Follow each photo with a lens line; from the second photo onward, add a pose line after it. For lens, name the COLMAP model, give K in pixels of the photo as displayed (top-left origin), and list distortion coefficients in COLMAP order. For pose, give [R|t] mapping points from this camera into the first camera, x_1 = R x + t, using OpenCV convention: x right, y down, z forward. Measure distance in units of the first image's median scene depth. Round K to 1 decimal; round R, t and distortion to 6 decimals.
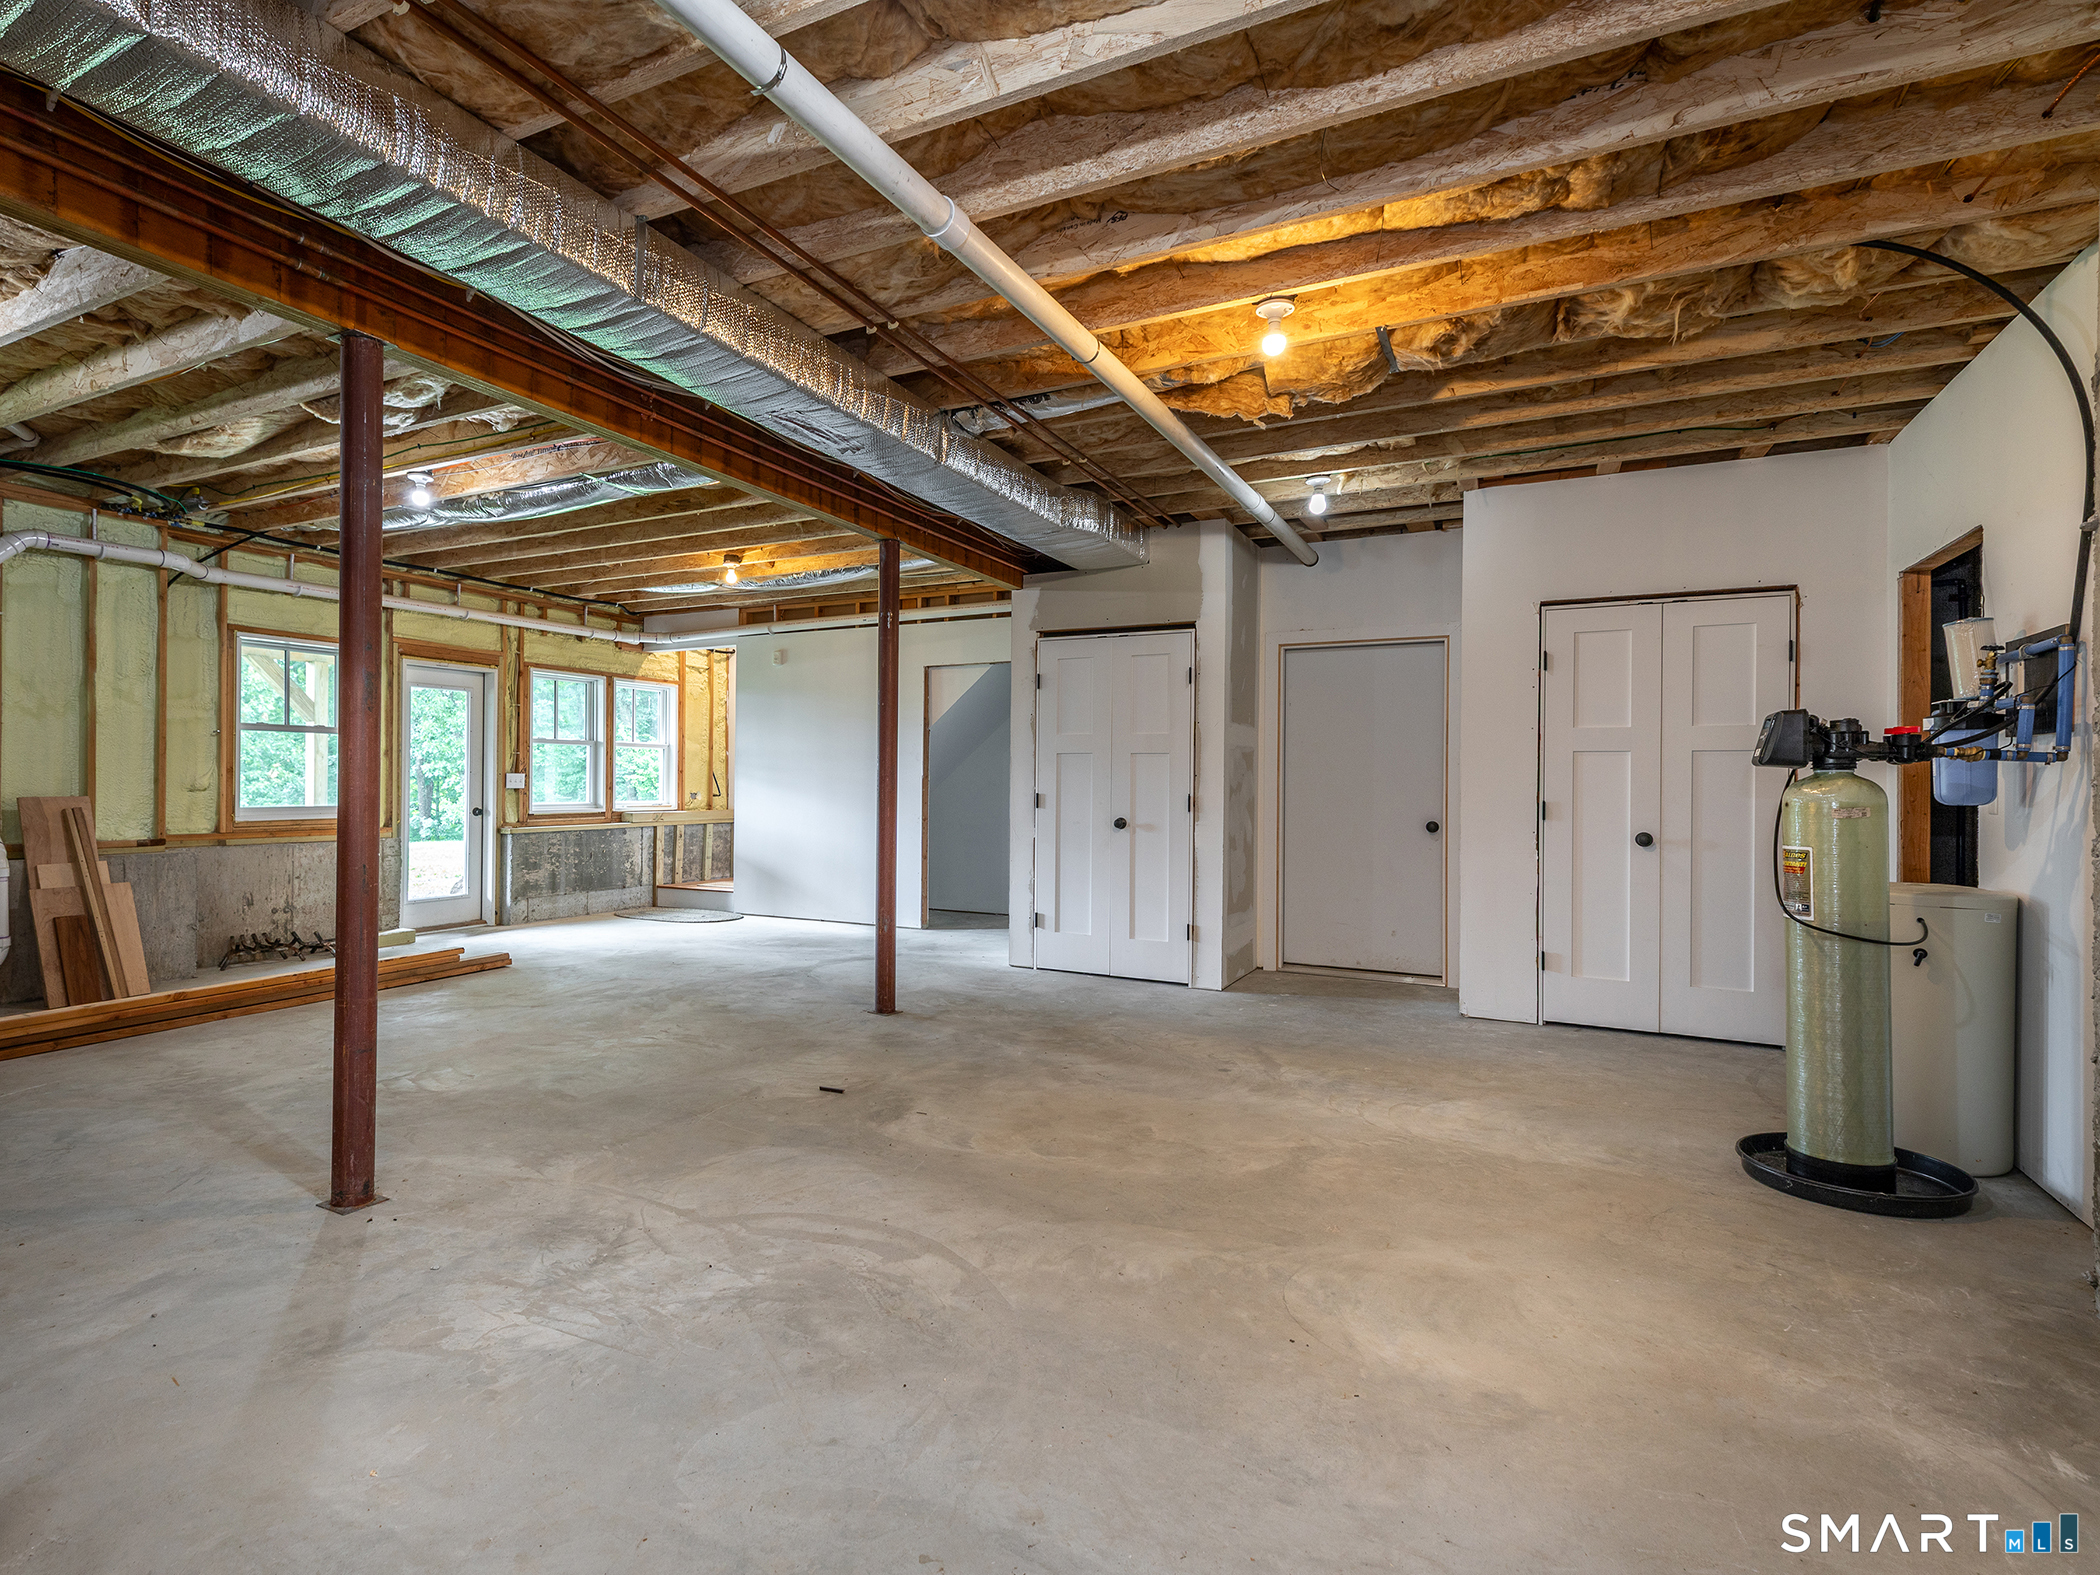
lens RADIAL K [[1044.1, 0, 1035.9], [0, 1044.1, 780.8], [0, 0, 1]] dist [0.005308, 0.001686]
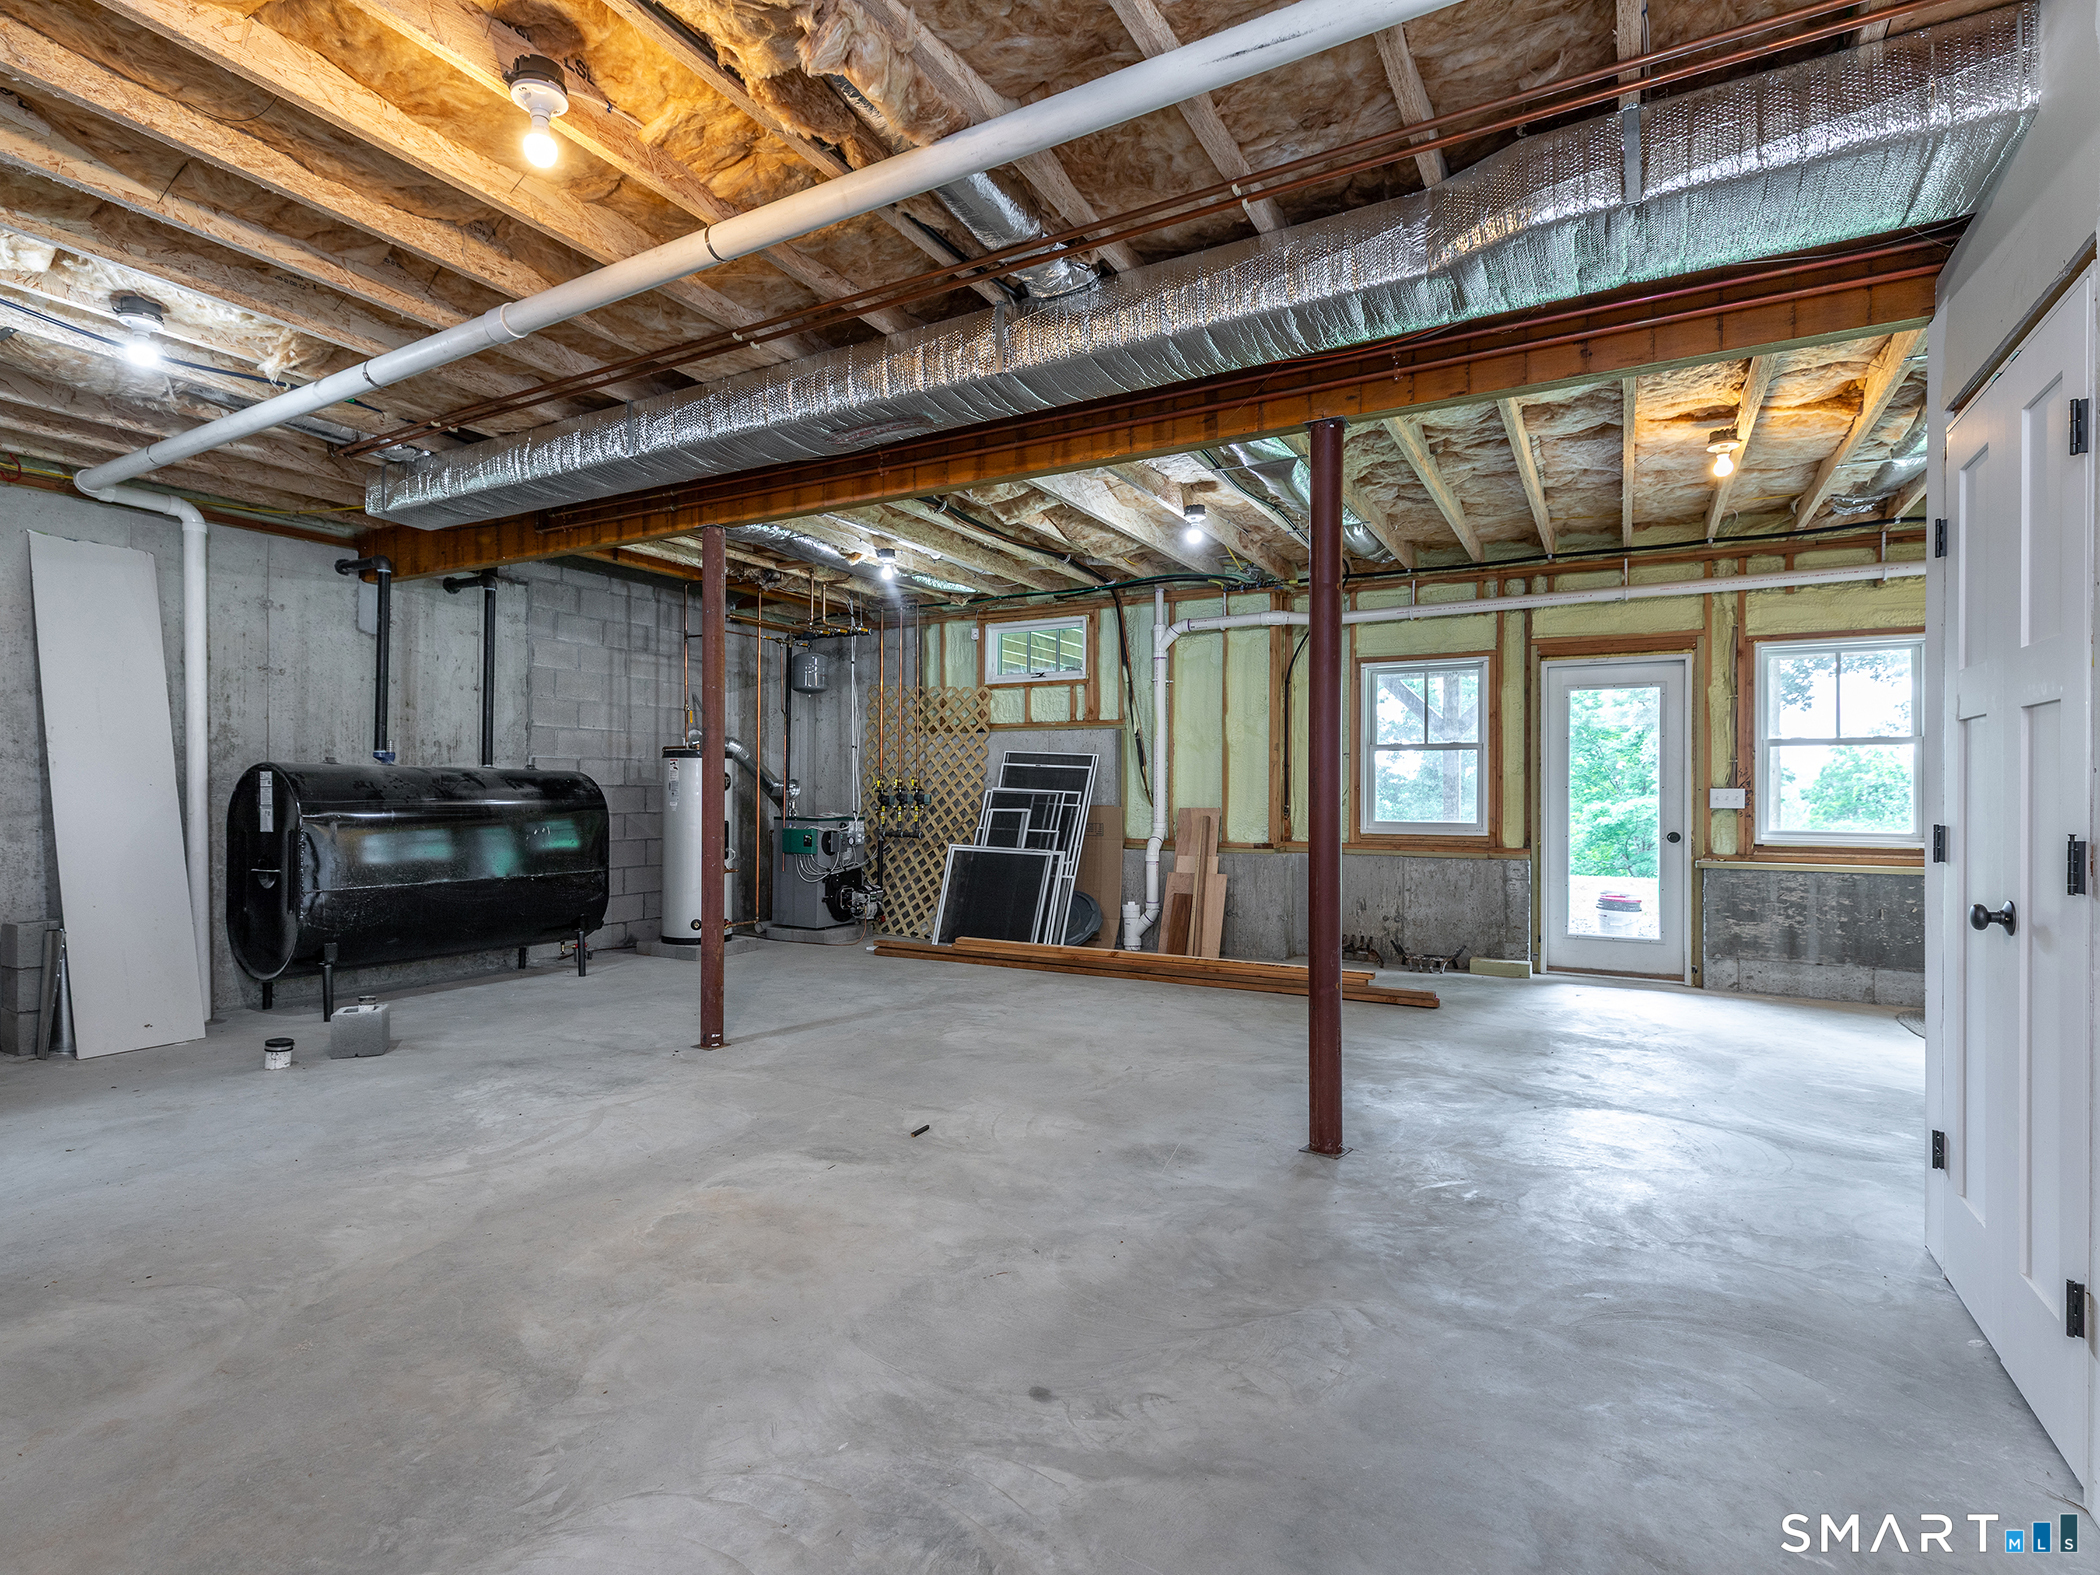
lens RADIAL K [[1044.1, 0, 1035.8], [0, 1044.1, 788.8], [0, 0, 1]] dist [0.005308, 0.001686]
pose [[-0.033881, 0.000642, -0.999426, 0.890892], [-0.006821, 0.999976, 0.000874, -0.036847], [0.999403, 0.006847, -0.033876, 1.273487]]
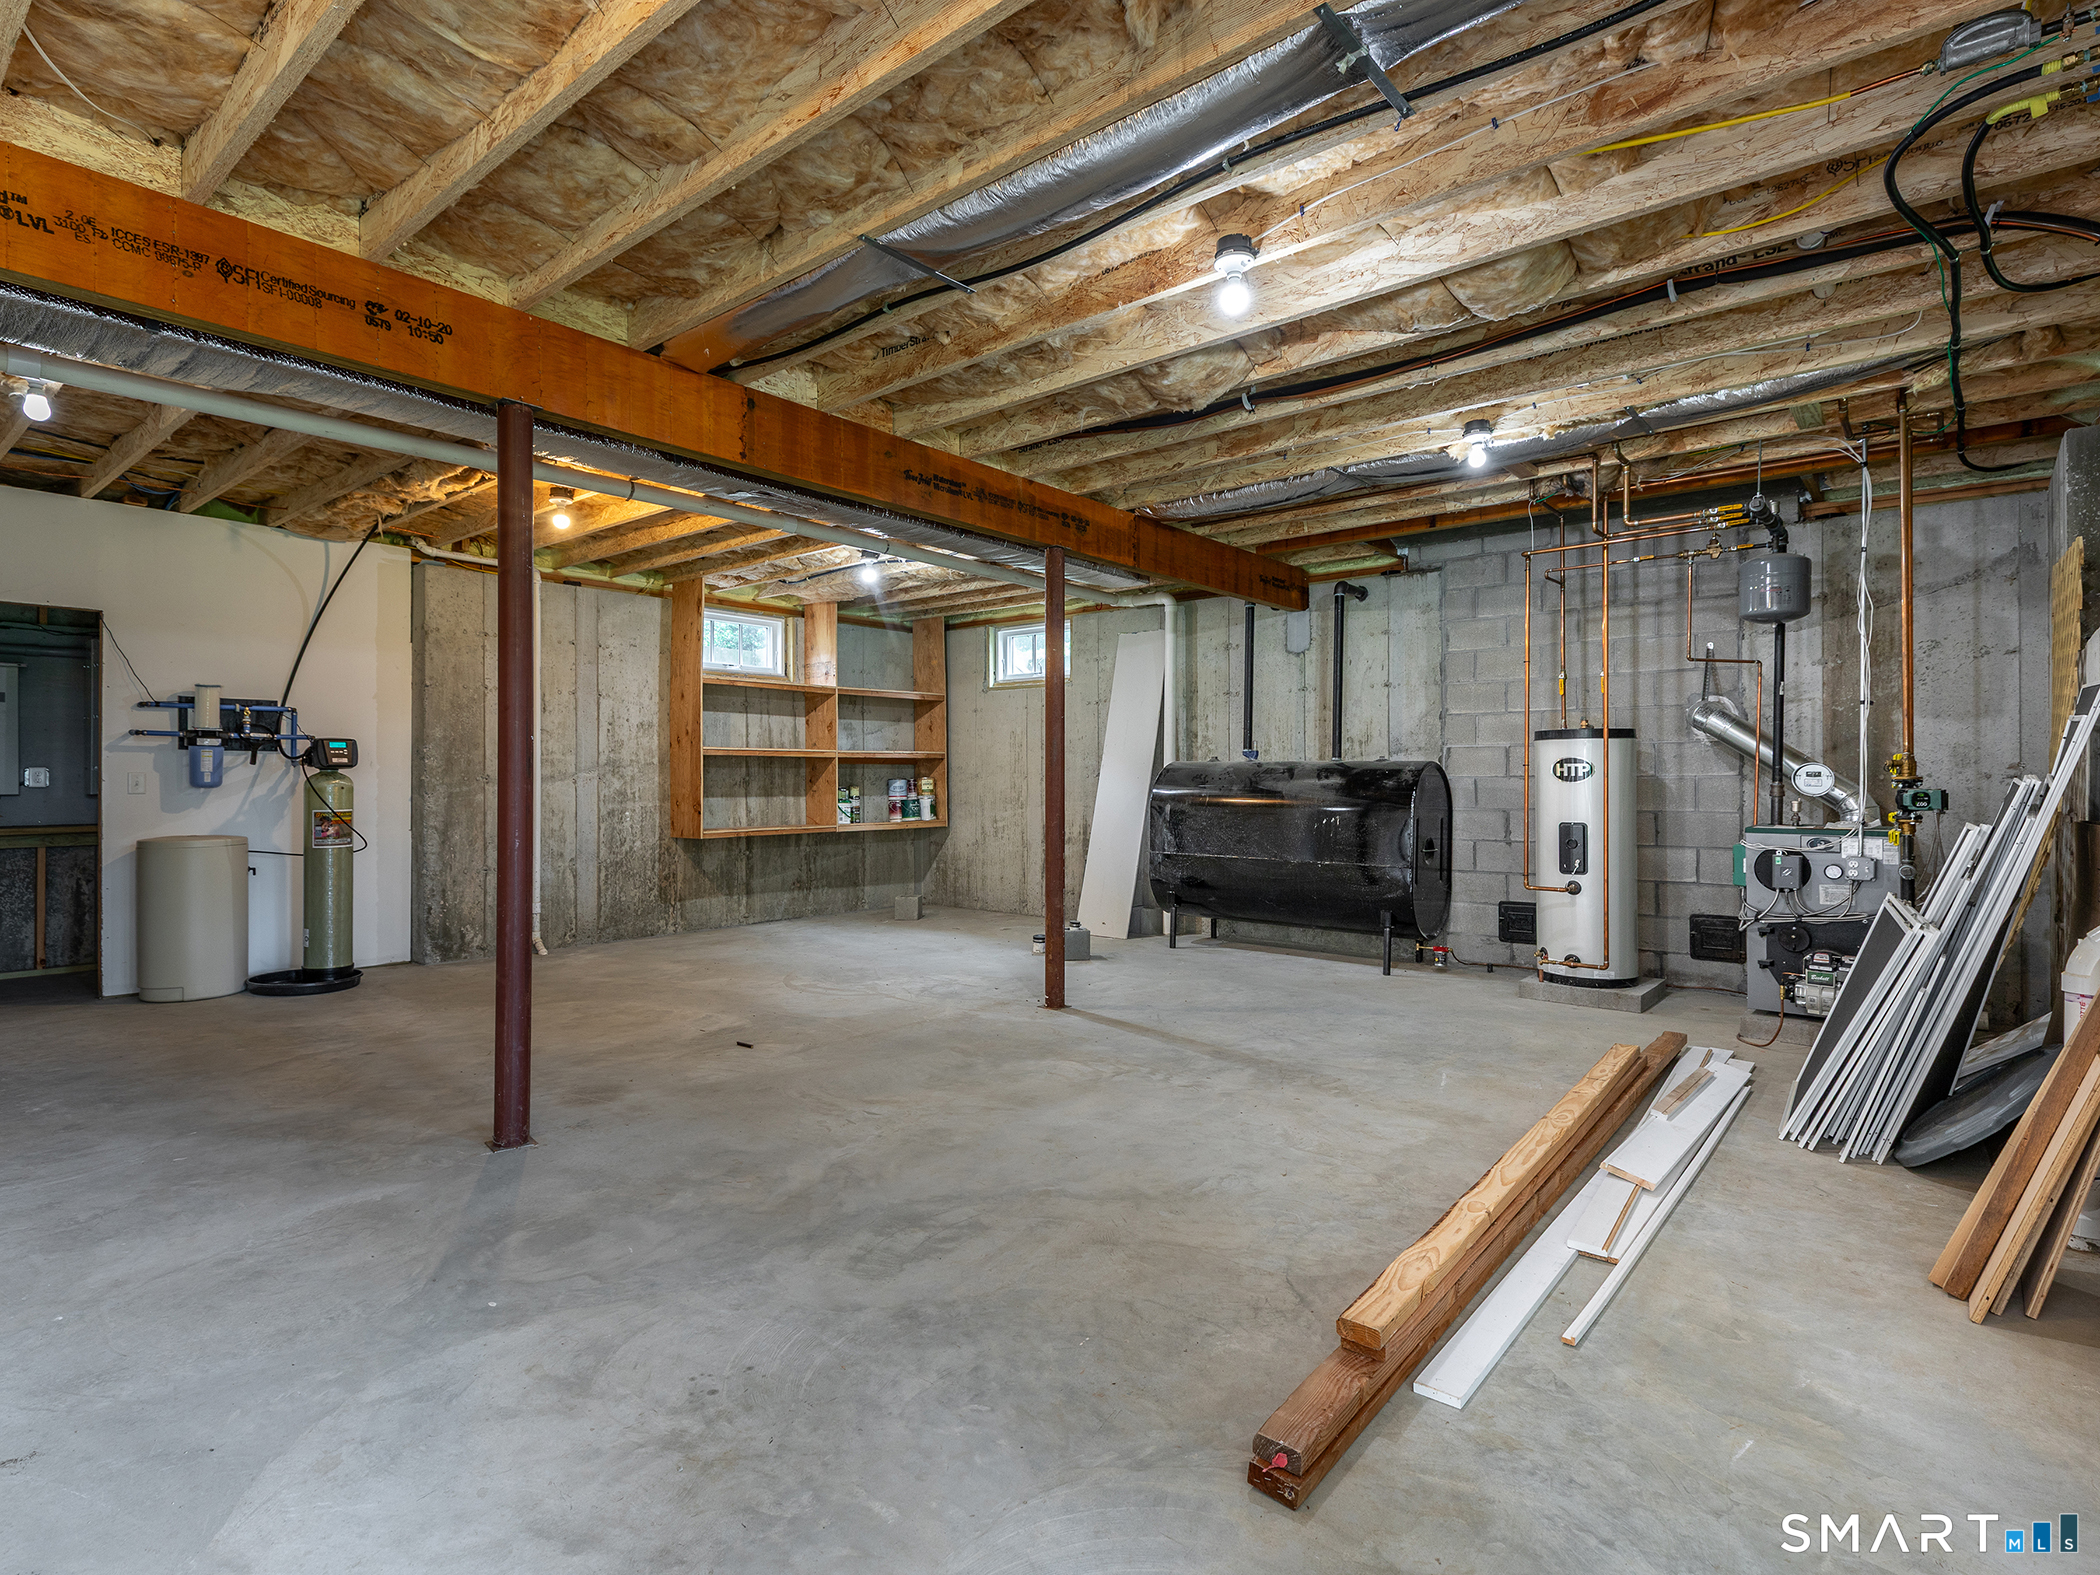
lens RADIAL K [[1125.5, 0, 1048.2], [0, 1125.5, 782.3], [0, 0, 1]] dist [0.006121, 0.000217]
pose [[-0.972353, 0.001944, 0.233506, -1.002016], [0.002901, 0.999989, 0.003754, -0.034733], [-0.233496, 0.004327, -0.972348, 2.528159]]
